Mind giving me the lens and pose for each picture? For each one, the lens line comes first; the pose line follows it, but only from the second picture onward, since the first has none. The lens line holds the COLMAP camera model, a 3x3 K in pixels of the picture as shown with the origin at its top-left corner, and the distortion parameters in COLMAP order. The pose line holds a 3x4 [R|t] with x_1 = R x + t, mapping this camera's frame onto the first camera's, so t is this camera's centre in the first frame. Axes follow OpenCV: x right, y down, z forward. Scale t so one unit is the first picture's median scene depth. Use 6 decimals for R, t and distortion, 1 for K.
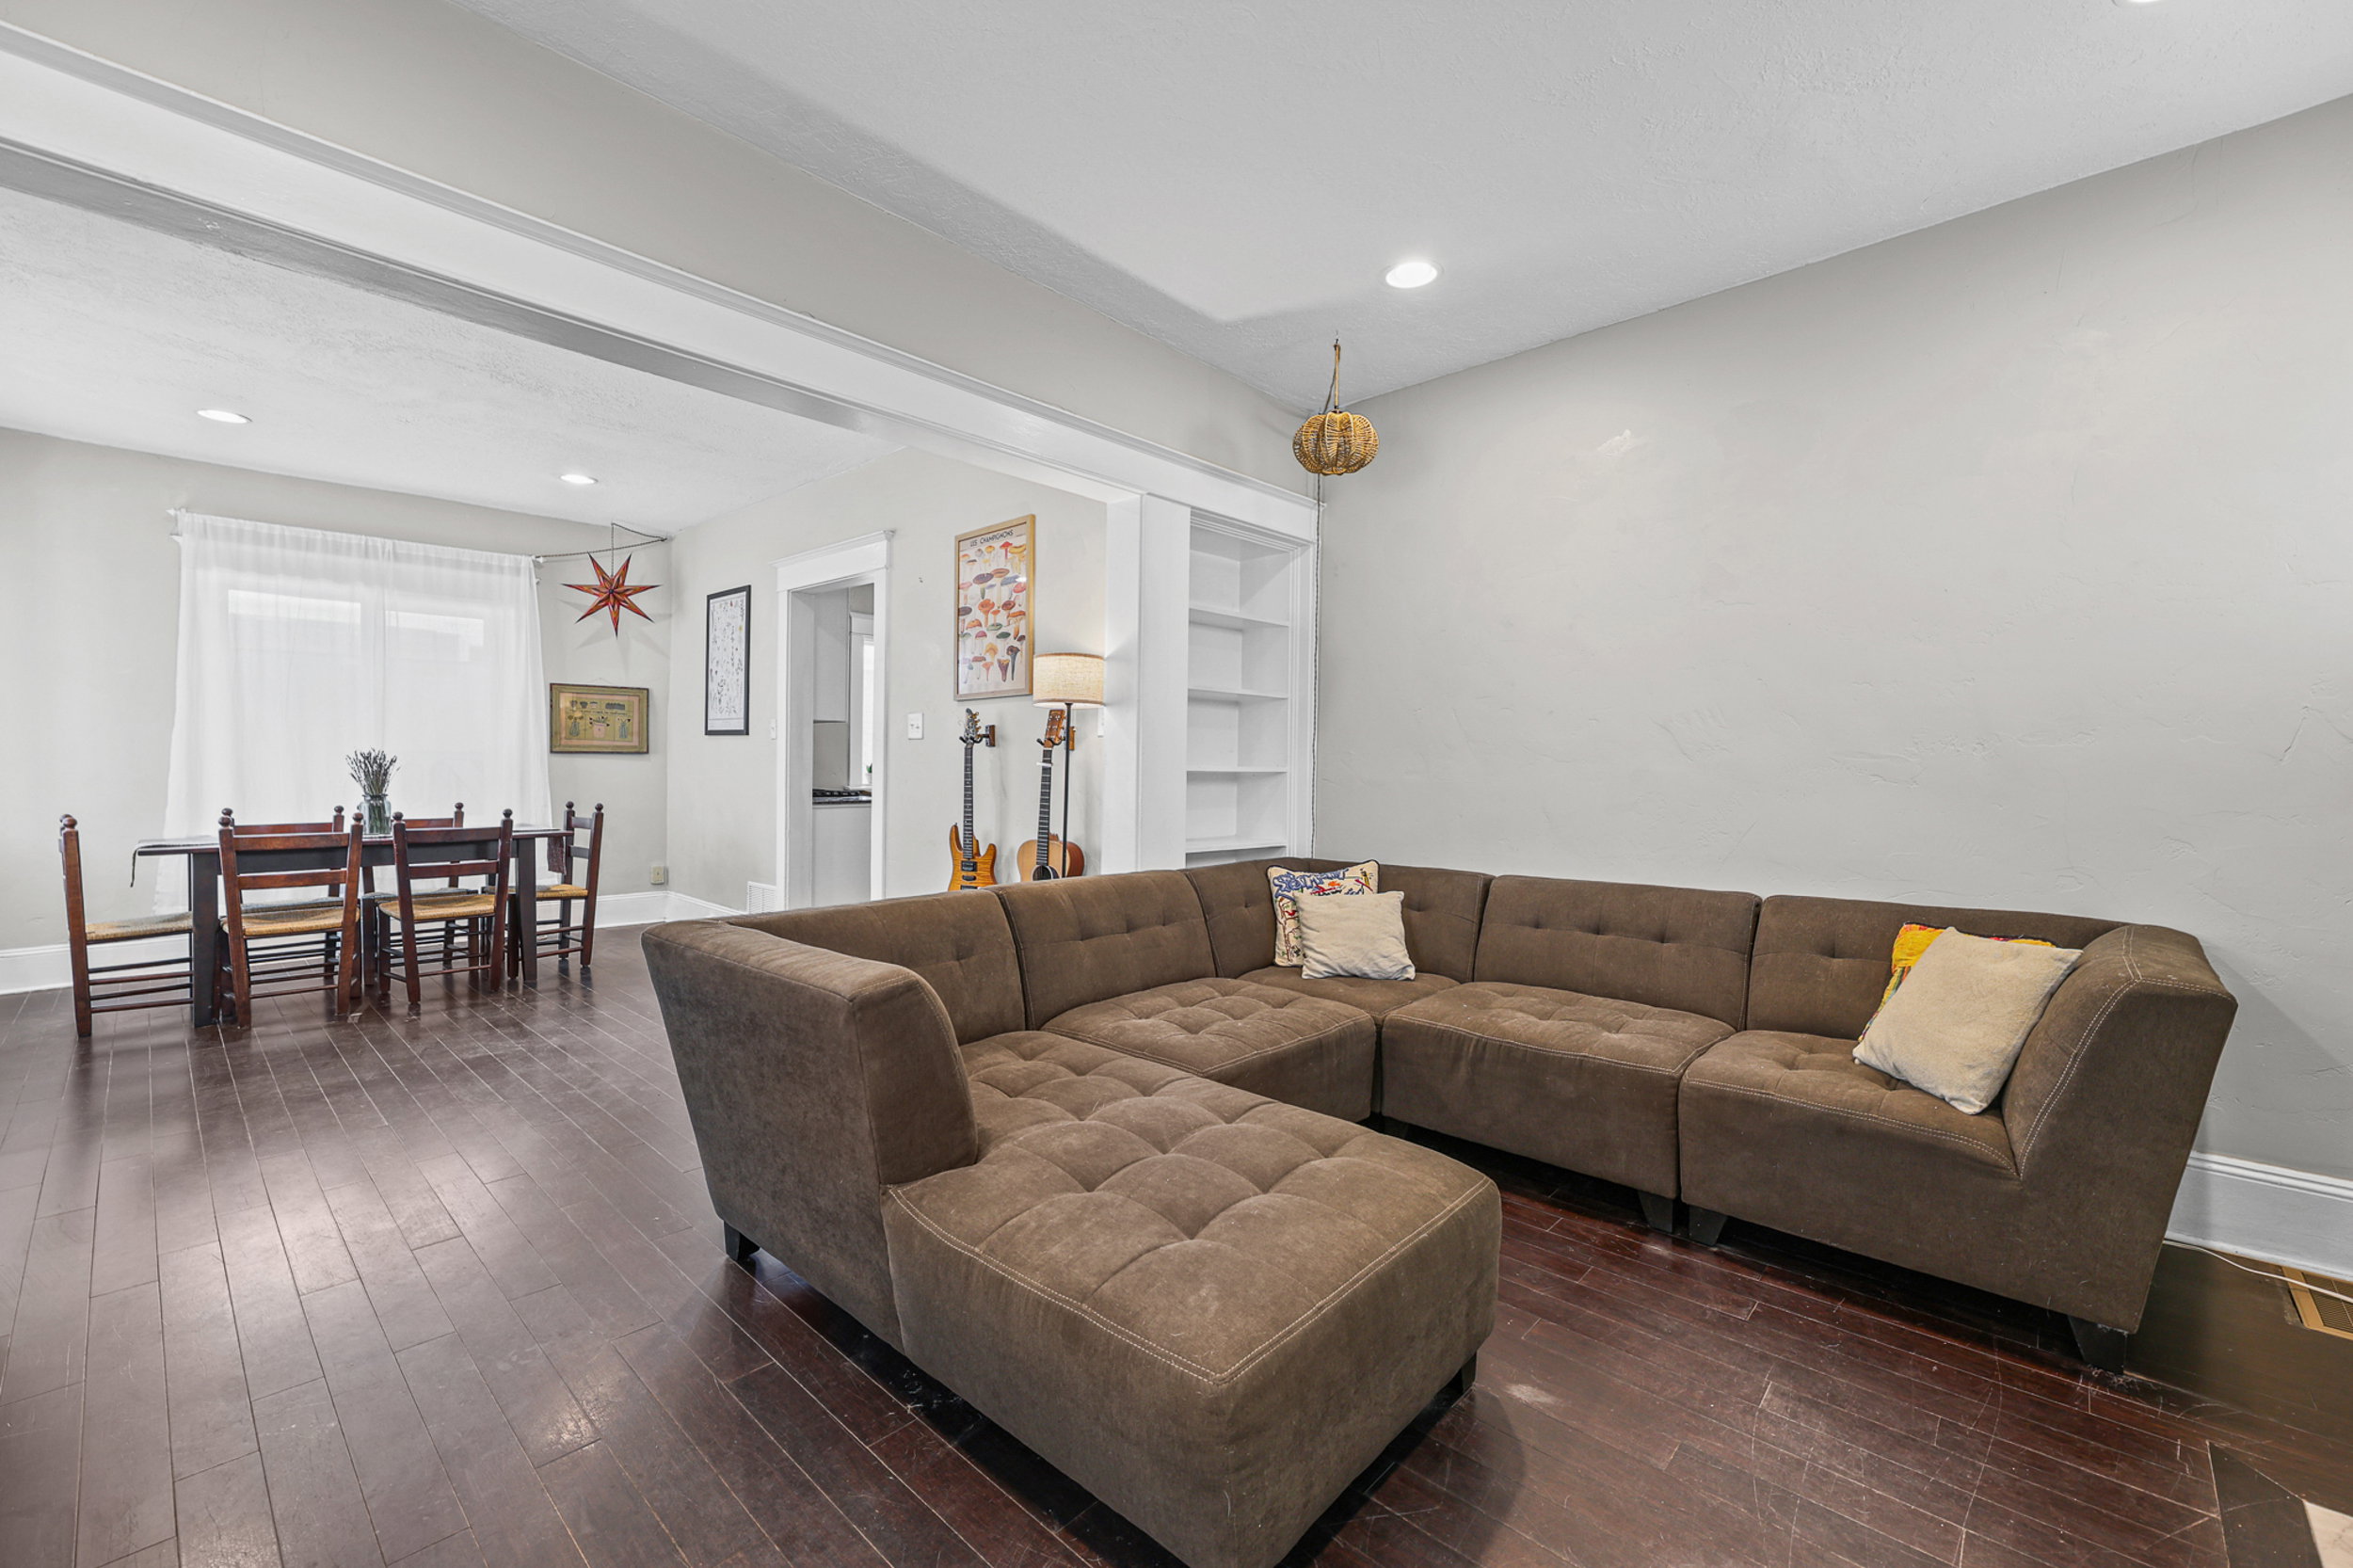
lens RADIAL K [[950.0, 0, 1176.5], [0, 950.0, 784.0], [0, 0, 1]] dist [0.001441, 0.000106]
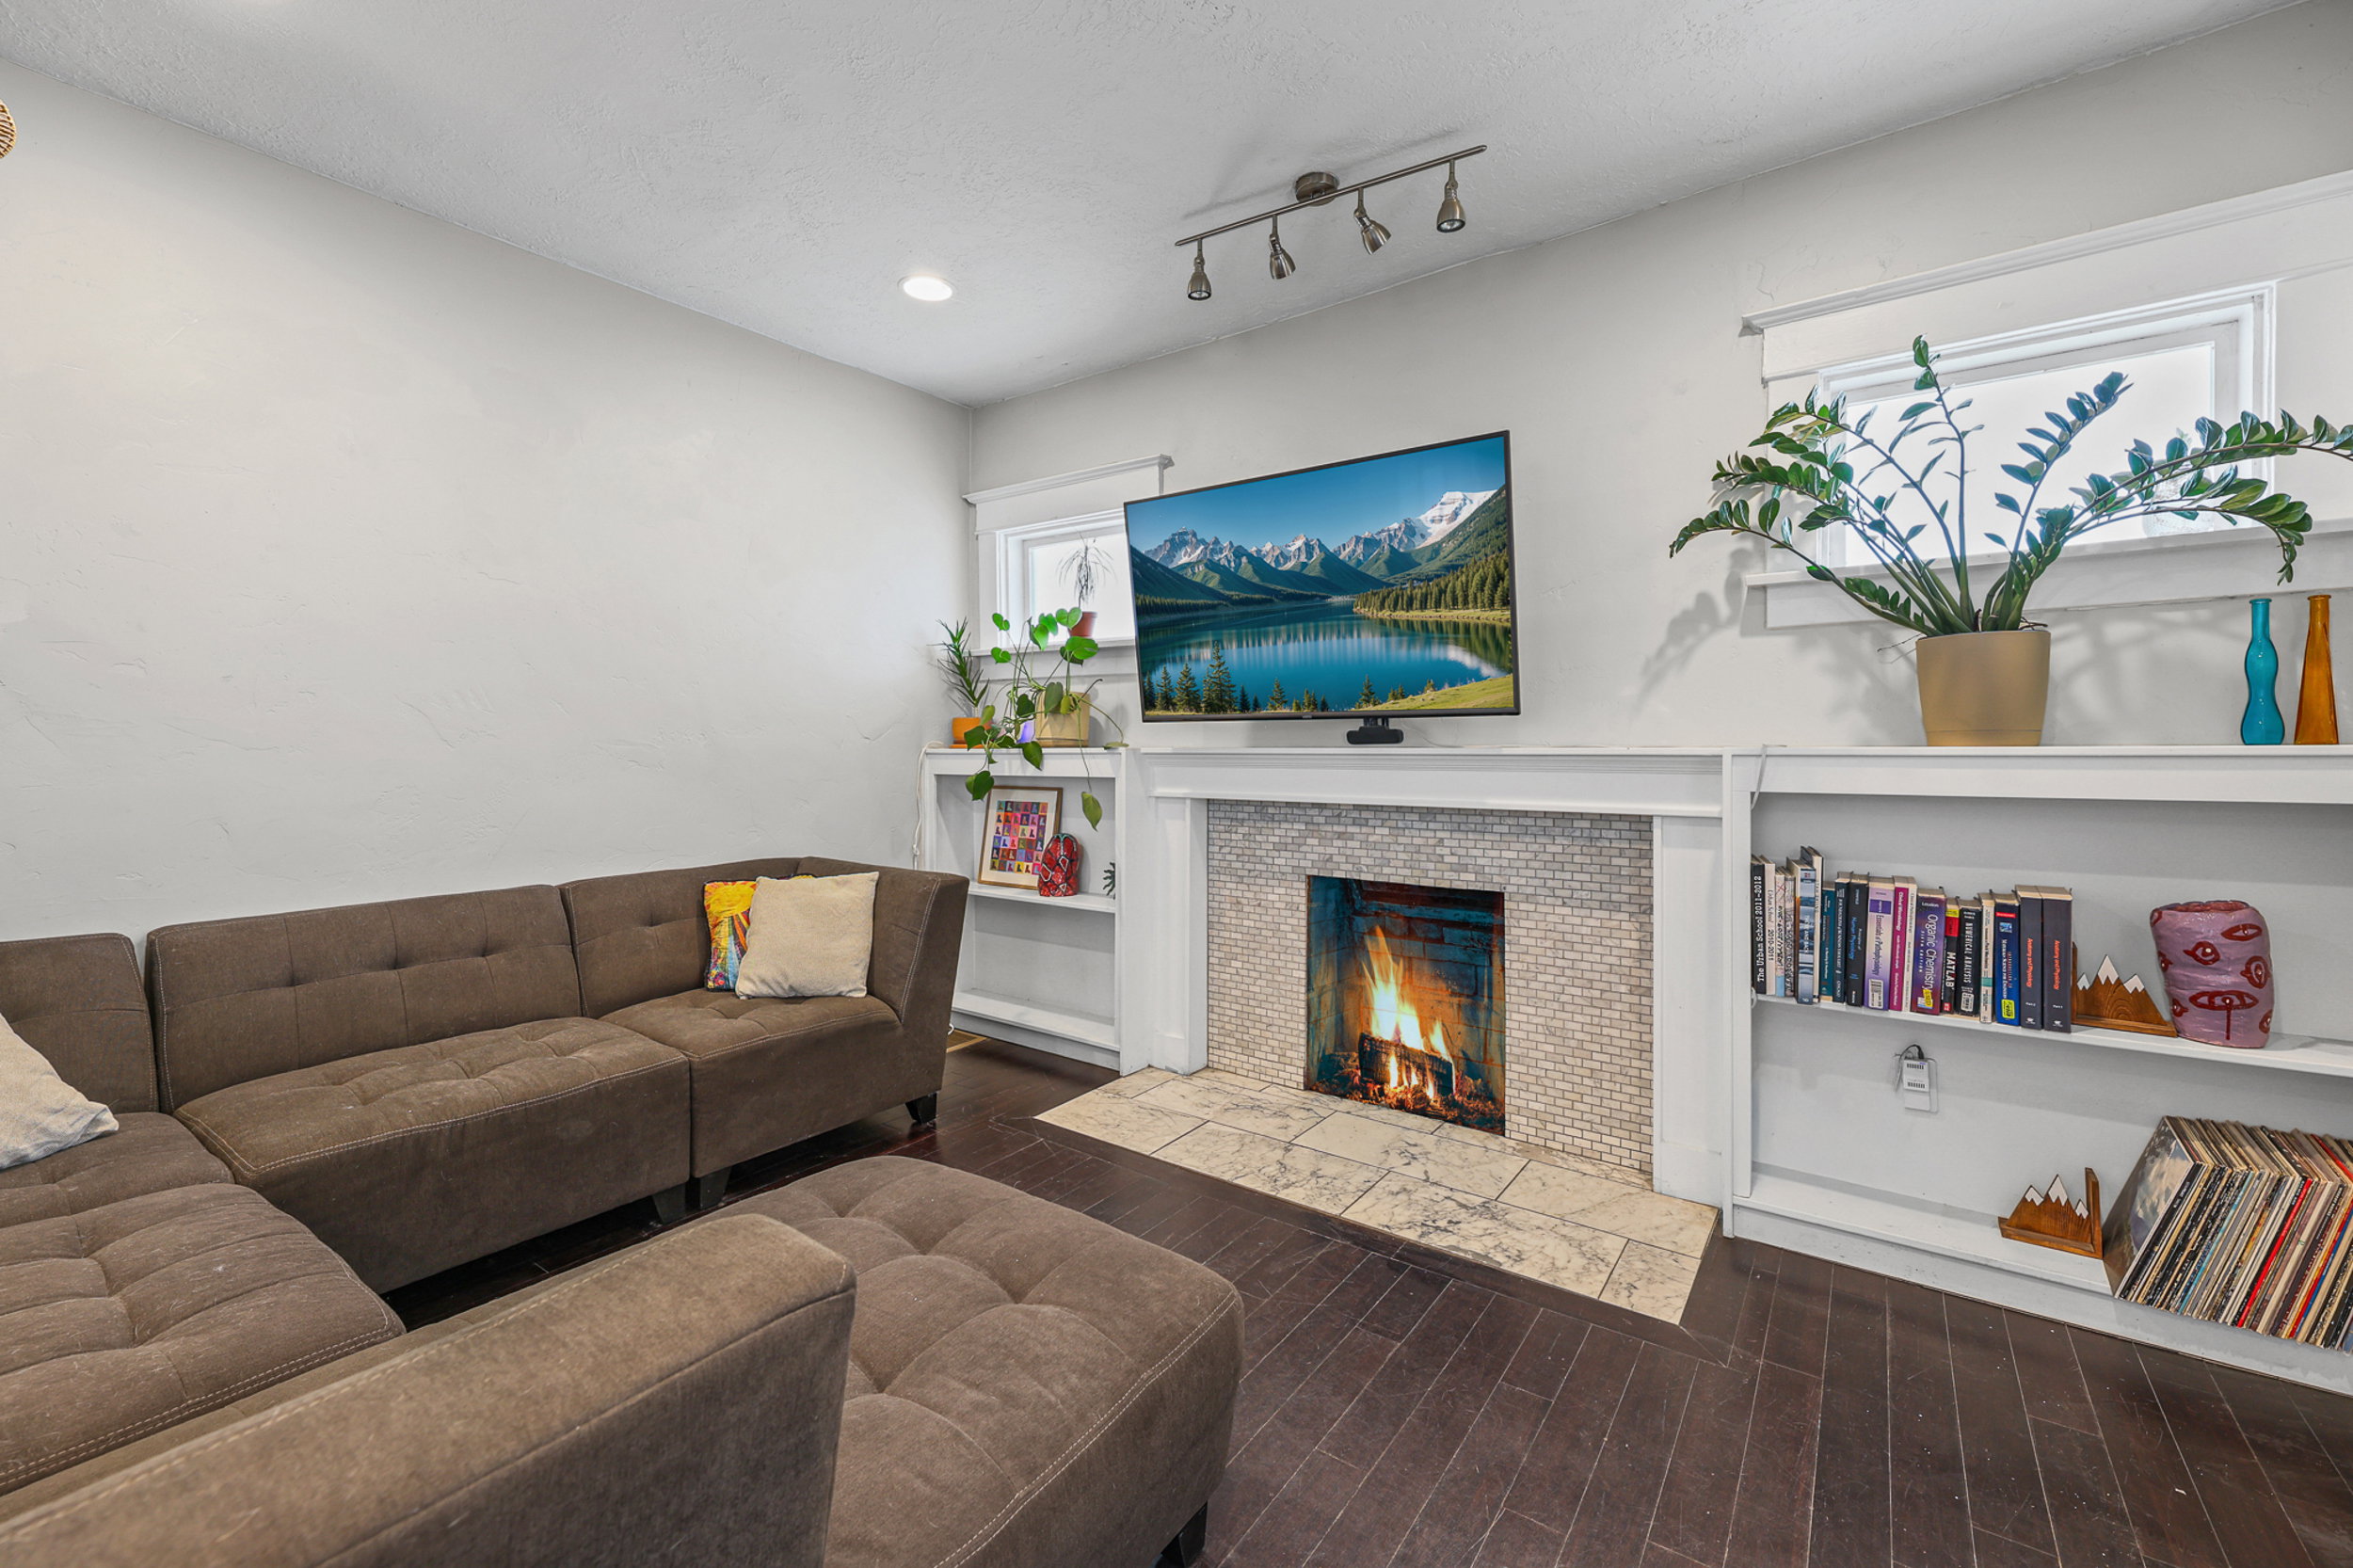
lens RADIAL K [[959.9, 0, 1177.9], [0, 959.9, 740.3], [0, 0, 1]] dist [-0.000255, -0.000566]
pose [[-0.115848, -0.000561, 0.993267, -0.298964], [0.017749, 0.999839, 0.002635, -0.015323], [-0.993108, 0.017935, -0.115820, 0.317672]]
